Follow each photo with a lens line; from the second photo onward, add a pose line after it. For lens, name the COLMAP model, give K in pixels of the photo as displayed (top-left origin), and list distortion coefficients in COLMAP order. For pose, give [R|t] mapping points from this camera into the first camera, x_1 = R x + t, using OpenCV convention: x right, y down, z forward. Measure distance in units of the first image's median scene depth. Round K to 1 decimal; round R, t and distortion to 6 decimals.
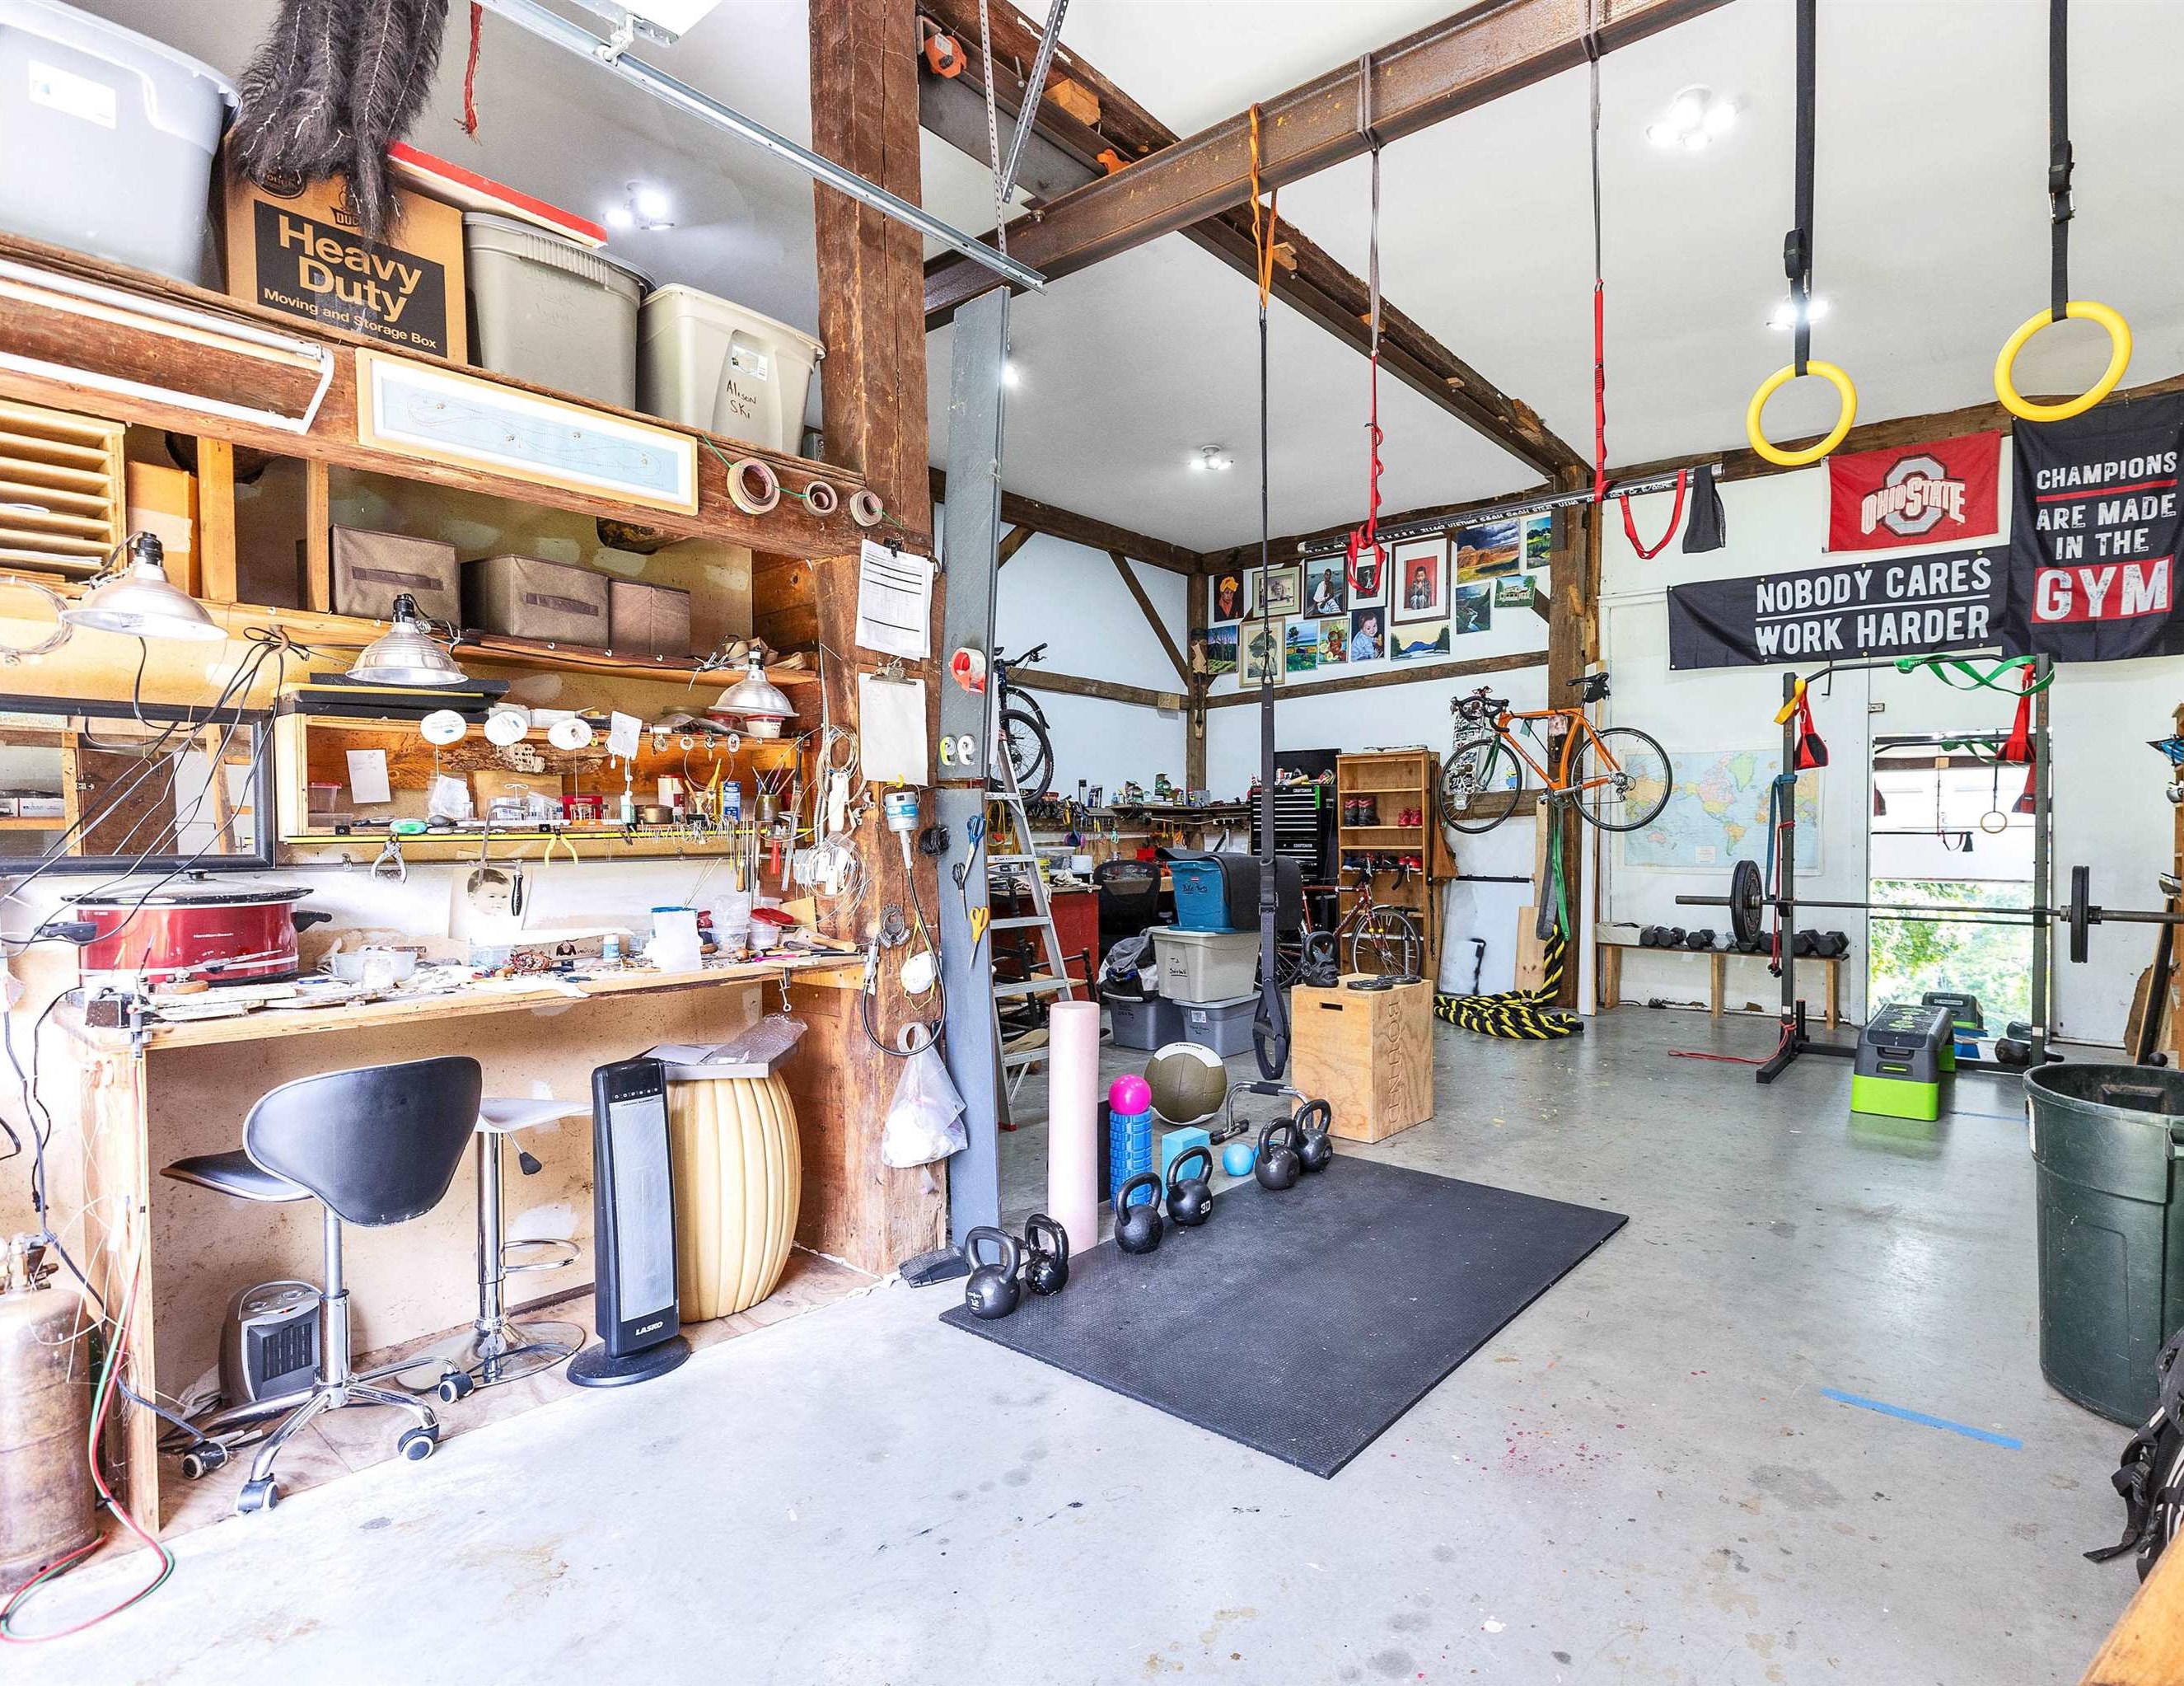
lens RADIAL K [[1342.3, 0, 1093.1], [0, 1342.3, 883.7], [0, 0, 1]] dist [-0.000940, 0.000138]
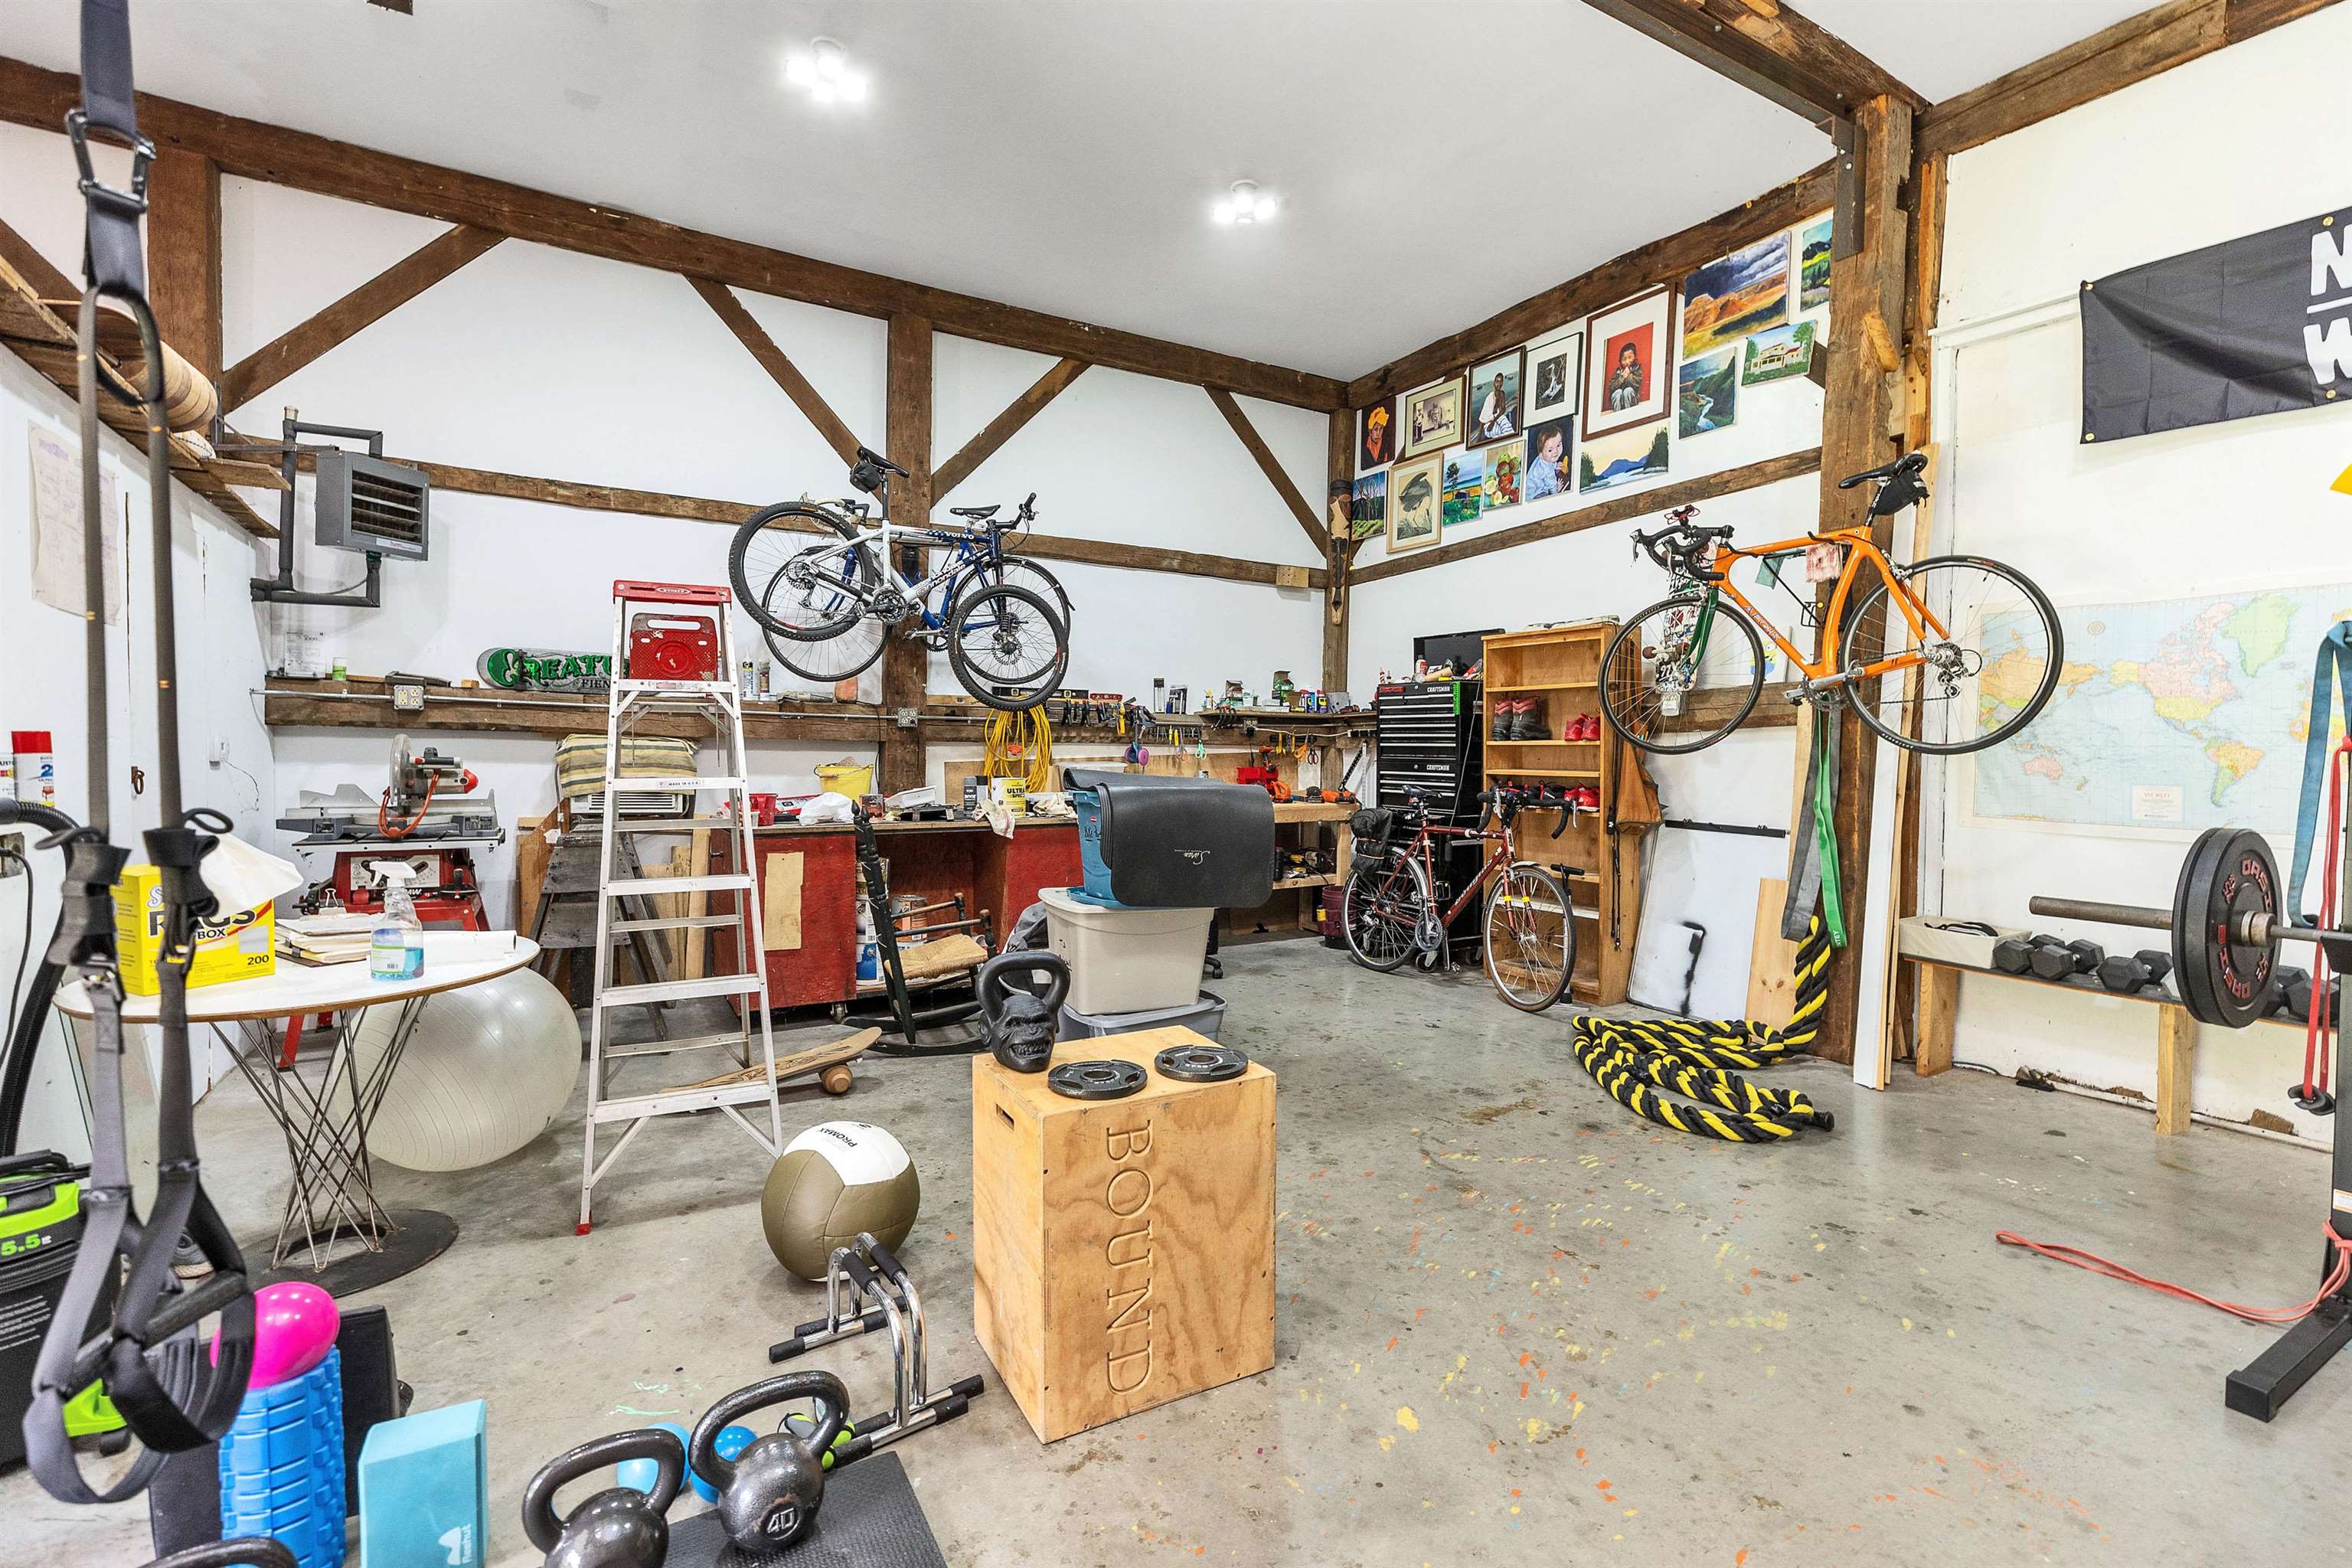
lens RADIAL K [[1029.5, 0, 1176.6], [0, 1029.5, 789.1], [0, 0, 1]] dist [0.001356, -0.000101]
pose [[0.919849, 0.028550, -0.391233, 0.246454], [-0.026686, 0.999592, 0.010201, -0.019218], [0.391365, 0.001057, 0.920235, 0.457582]]
